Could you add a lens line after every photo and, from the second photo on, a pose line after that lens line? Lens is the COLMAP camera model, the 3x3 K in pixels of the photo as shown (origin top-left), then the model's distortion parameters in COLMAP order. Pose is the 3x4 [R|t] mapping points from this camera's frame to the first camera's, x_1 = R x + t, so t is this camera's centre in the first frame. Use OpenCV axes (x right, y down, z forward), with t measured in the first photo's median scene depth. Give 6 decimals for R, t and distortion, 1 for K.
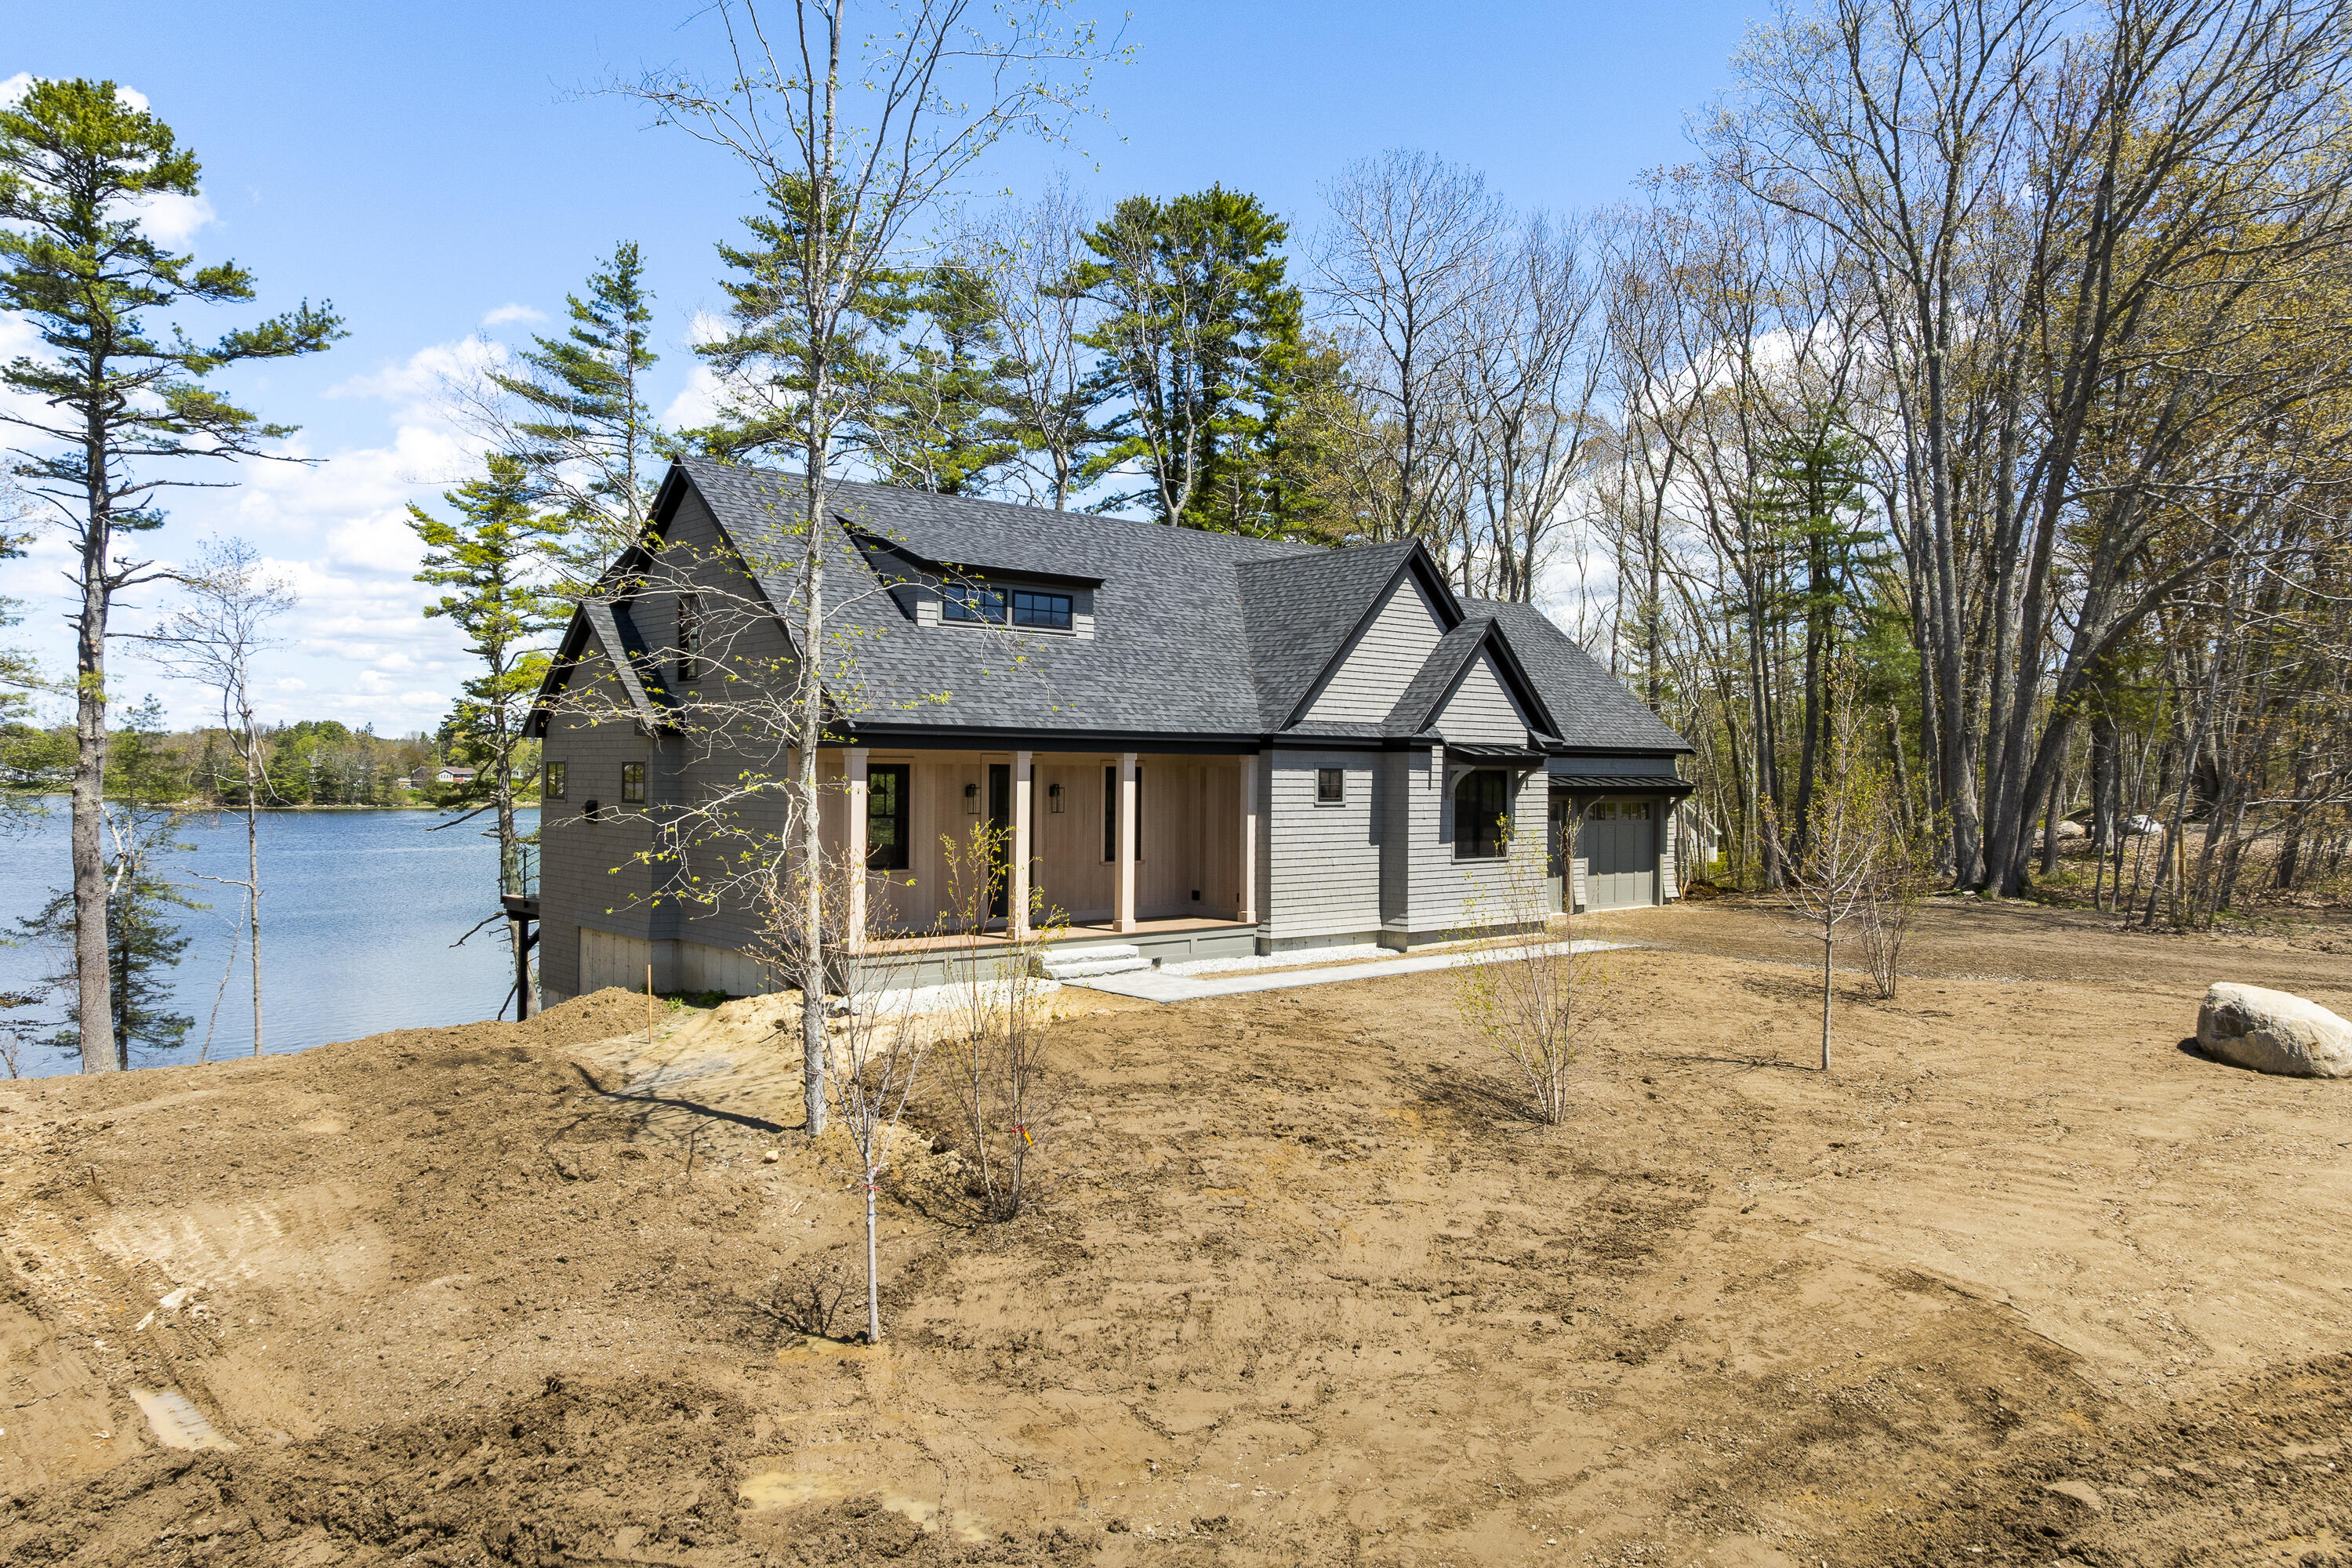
lens RADIAL K [[1664.5, 0, 1176.0], [0, 1664.5, 784.0], [0, 0, 1]] dist [-0.005403, -0.001614]
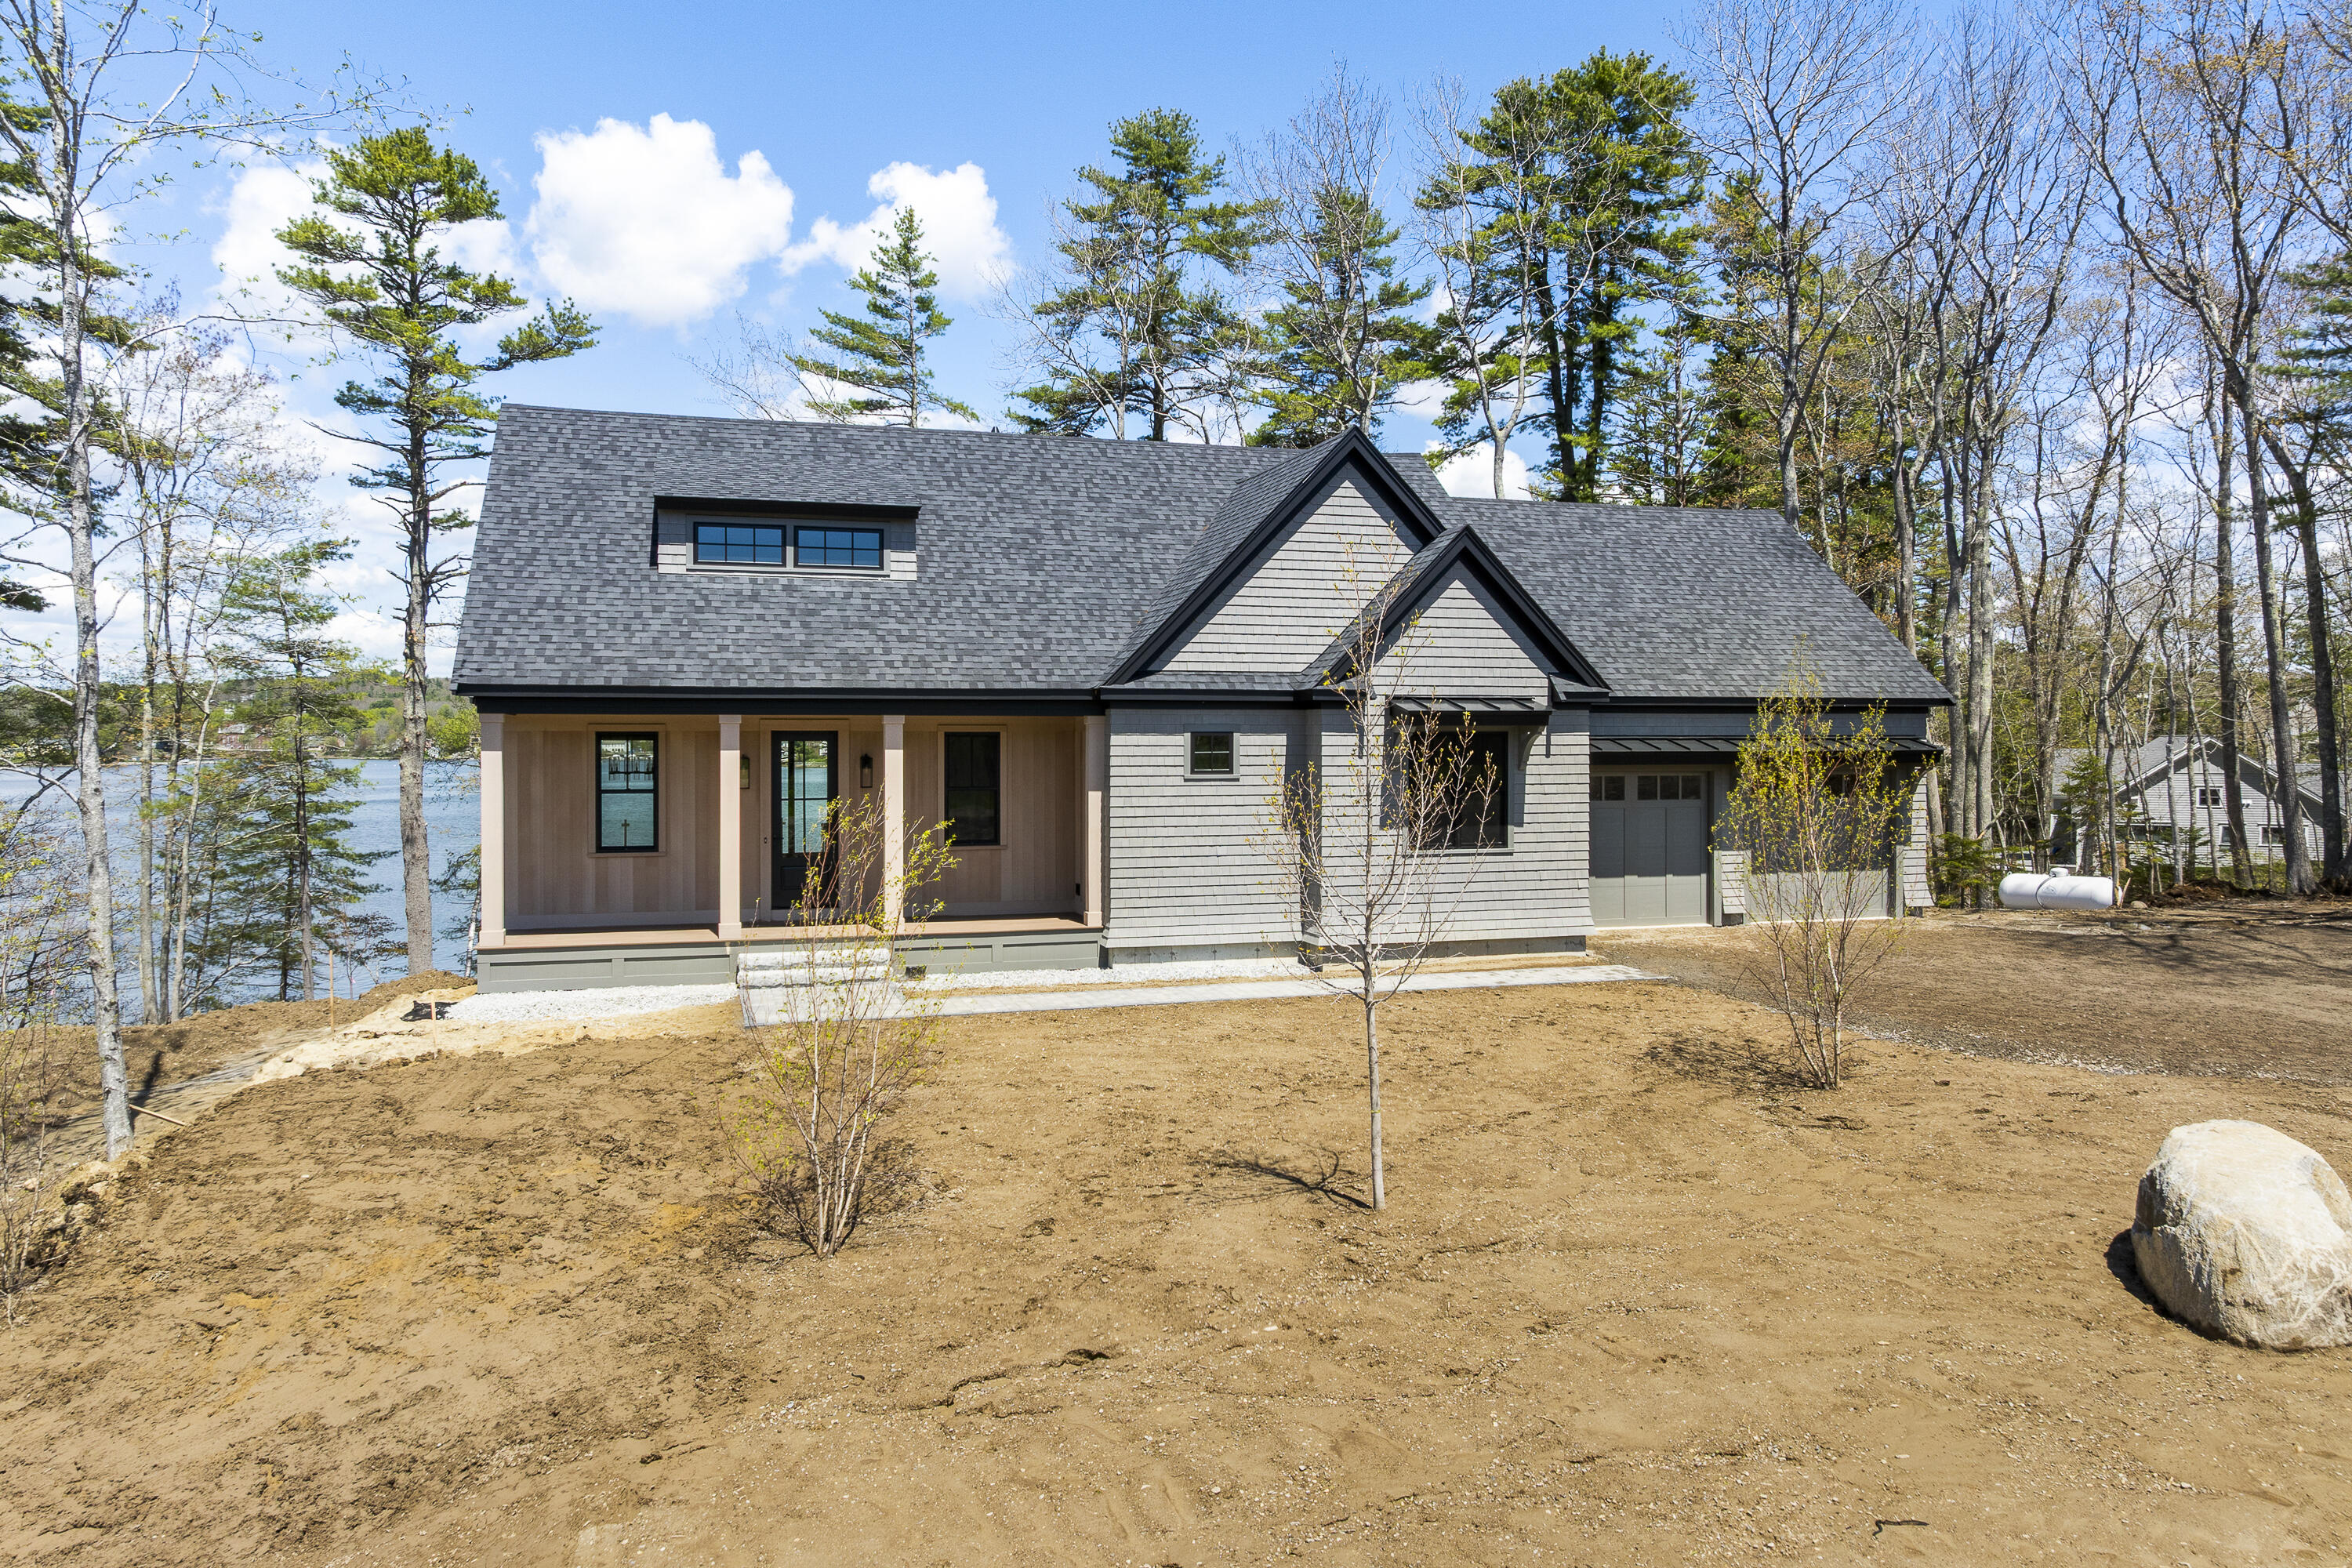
lens RADIAL K [[1666.4, 0, 1176.0], [0, 1666.4, 784.0], [0, 0, 1]] dist [-0.013453, 0.003794]
pose [[0.907727, 0.001738, -0.419558, 0.392439], [0.005617, 0.999851, 0.016294, 0.002284], [0.419524, -0.017147, 0.907582, 0.277285]]
